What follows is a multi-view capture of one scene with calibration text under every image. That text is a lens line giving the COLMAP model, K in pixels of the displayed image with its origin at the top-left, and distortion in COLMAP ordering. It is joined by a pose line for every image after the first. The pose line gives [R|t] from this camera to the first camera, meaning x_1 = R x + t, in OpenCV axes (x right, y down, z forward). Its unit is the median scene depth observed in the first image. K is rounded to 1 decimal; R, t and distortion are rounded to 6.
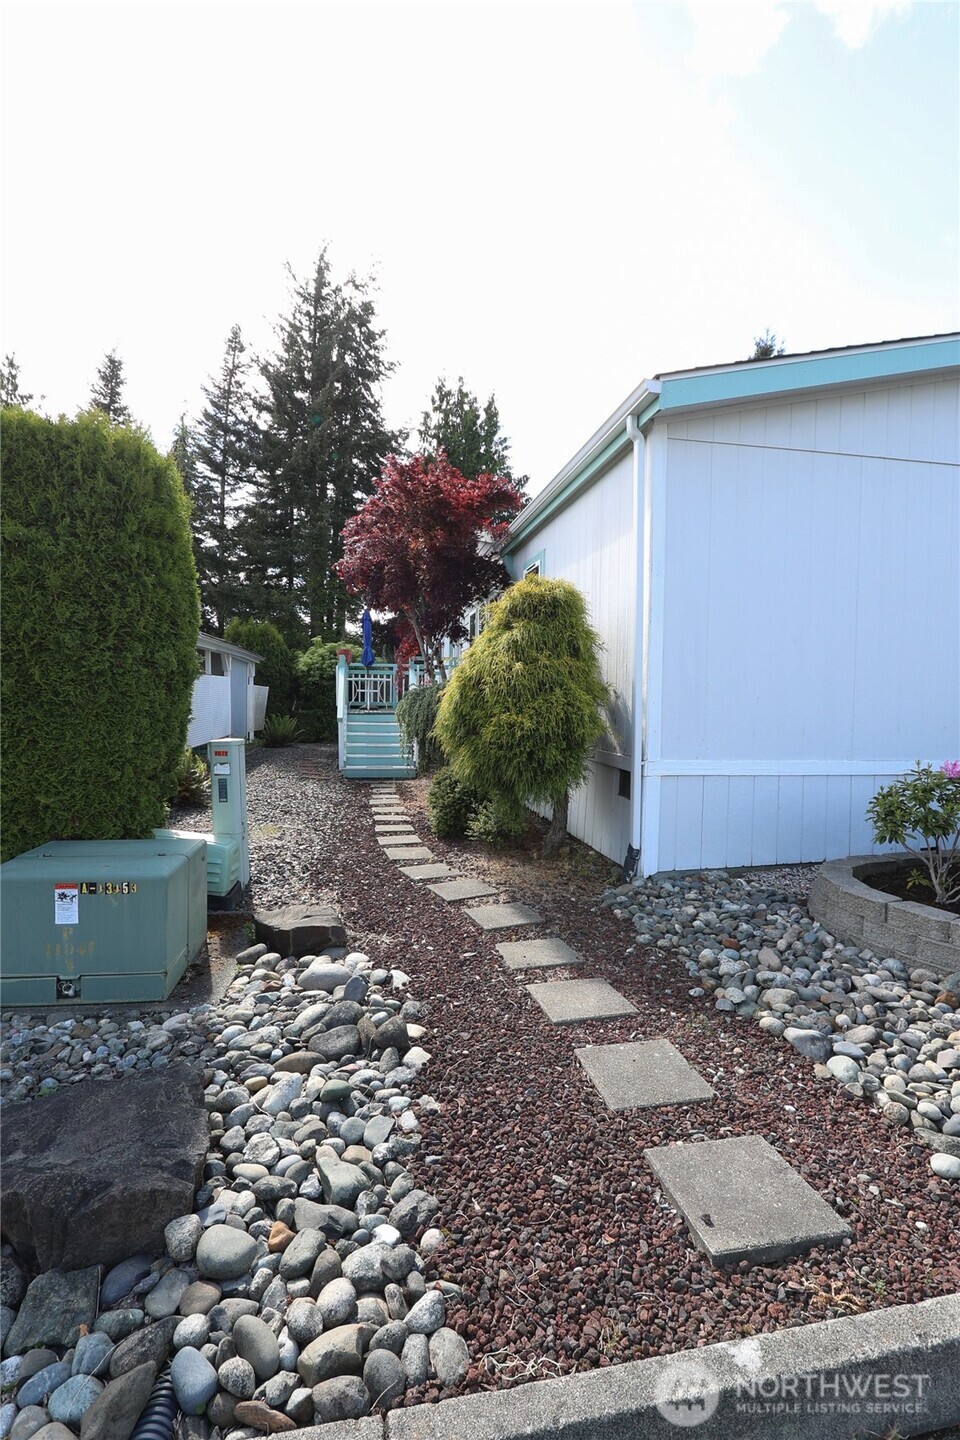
lens RADIAL K [[678.3, 0, 470.6], [0, 678.3, 724.0], [0, 0, 1]] dist [-0.012308, 0.000463]
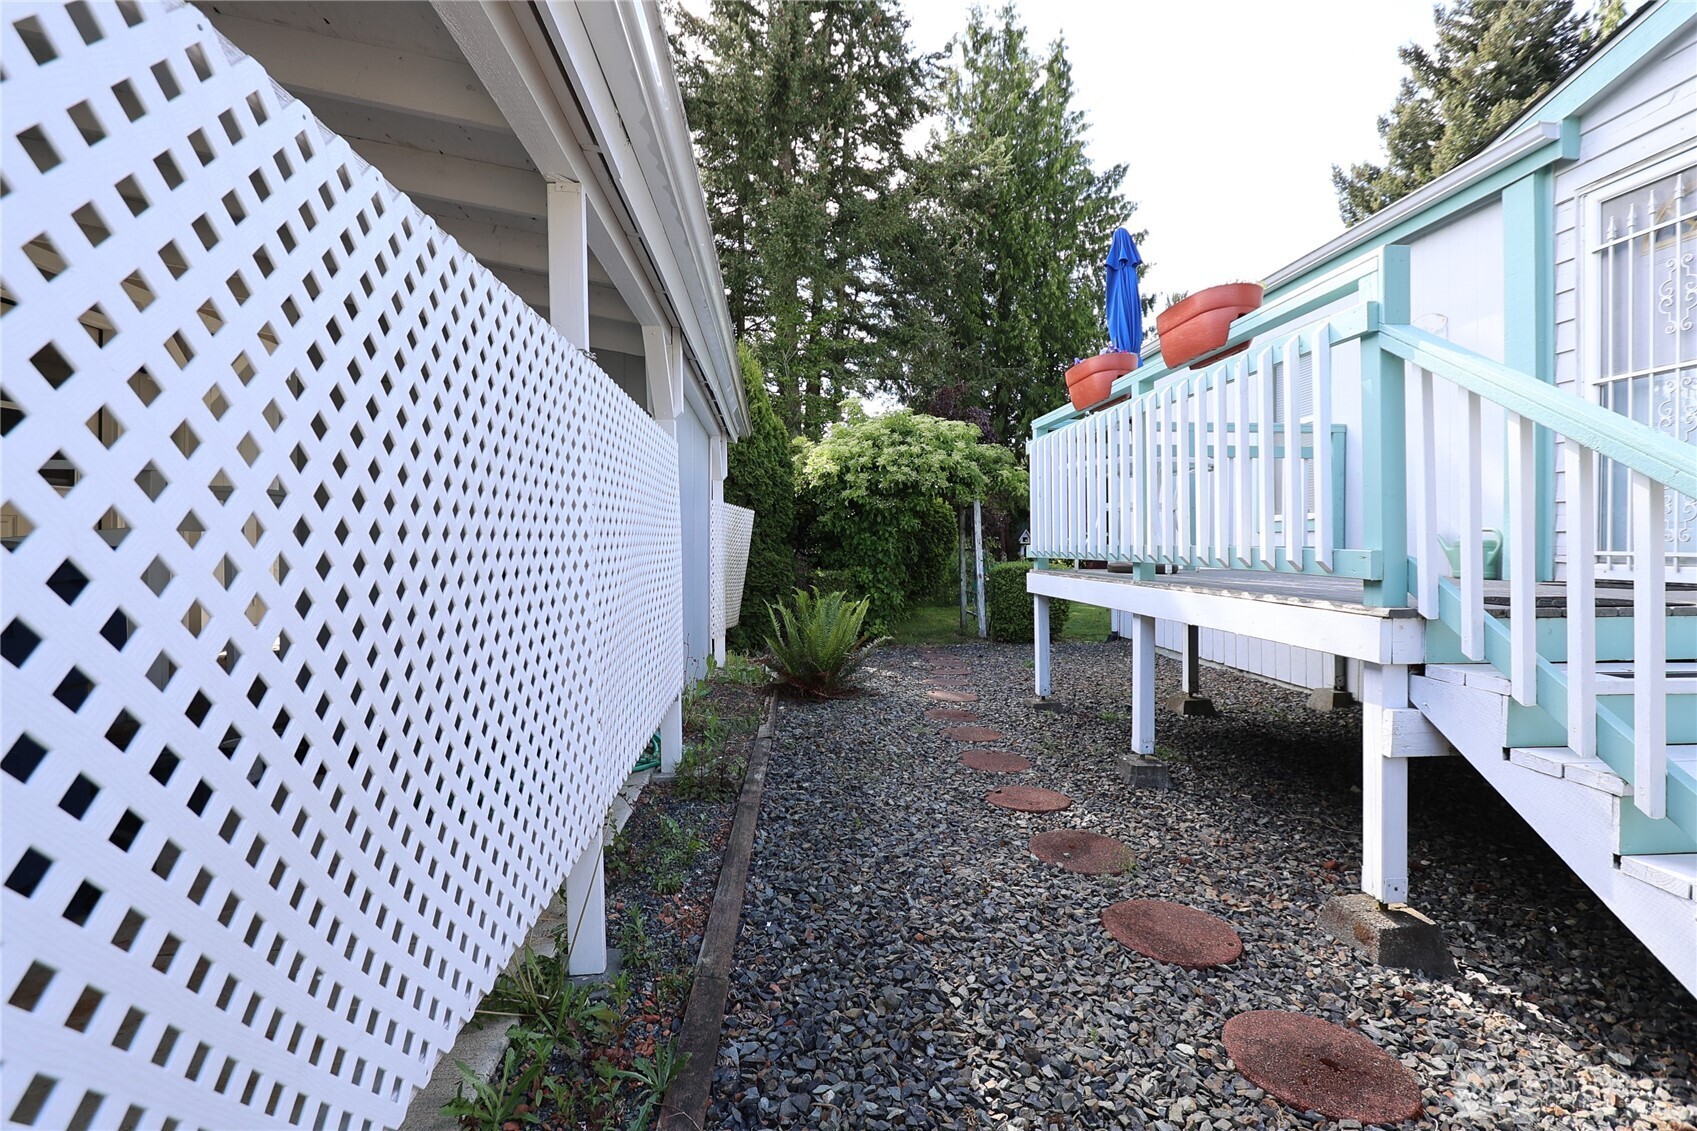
lens RADIAL K [[799.4, 0, 844.4], [0, 799.4, 572.7], [0, 0, 1]] dist [-0.012308, 0.000463]
pose [[0.996364, -0.008685, -0.084757, -0.783530], [0.008507, 0.999961, -0.002461, -0.070903], [0.084775, 0.001731, 0.996399, 2.075226]]
